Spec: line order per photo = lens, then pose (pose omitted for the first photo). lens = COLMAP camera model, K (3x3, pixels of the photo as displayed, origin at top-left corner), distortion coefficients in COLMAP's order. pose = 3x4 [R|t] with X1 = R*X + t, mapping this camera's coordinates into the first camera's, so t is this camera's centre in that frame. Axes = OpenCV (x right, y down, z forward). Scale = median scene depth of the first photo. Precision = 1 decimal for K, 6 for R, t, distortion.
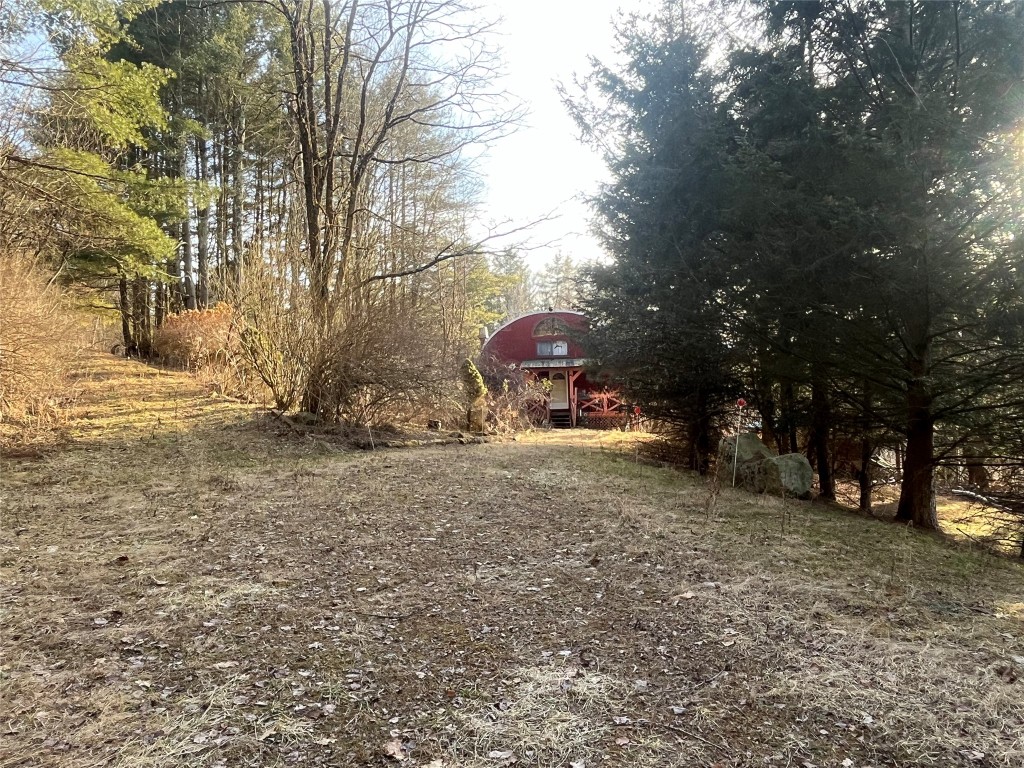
lens RADIAL K [[748.1, 0, 513.7], [0, 748.1, 383.3], [0, 0, 1]] dist [-0.001033, -0.000019]
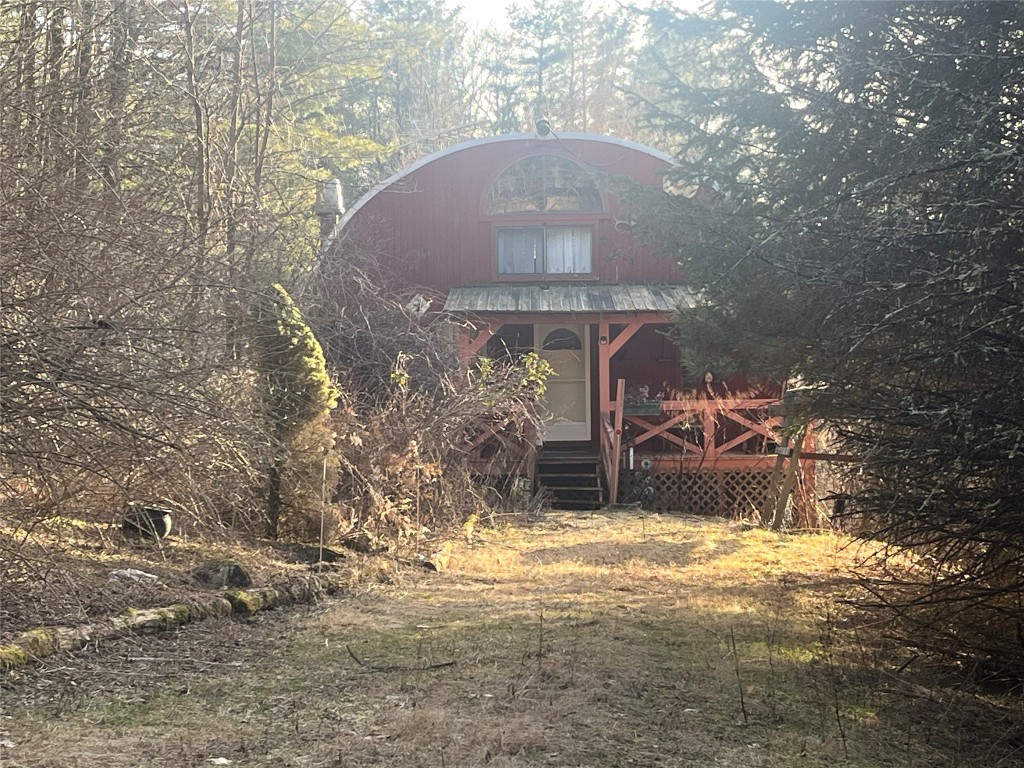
lens RADIAL K [[2089.1, 0, 511.0], [0, 2089.1, 384.2], [0, 0, 1]] dist [0.047653, 0.000000]
pose [[0.998532, 0.022986, 0.049045, -0.006129], [-0.023944, 0.999532, 0.019036, -0.007798], [-0.048584, -0.020182, 0.998615, 0.125535]]
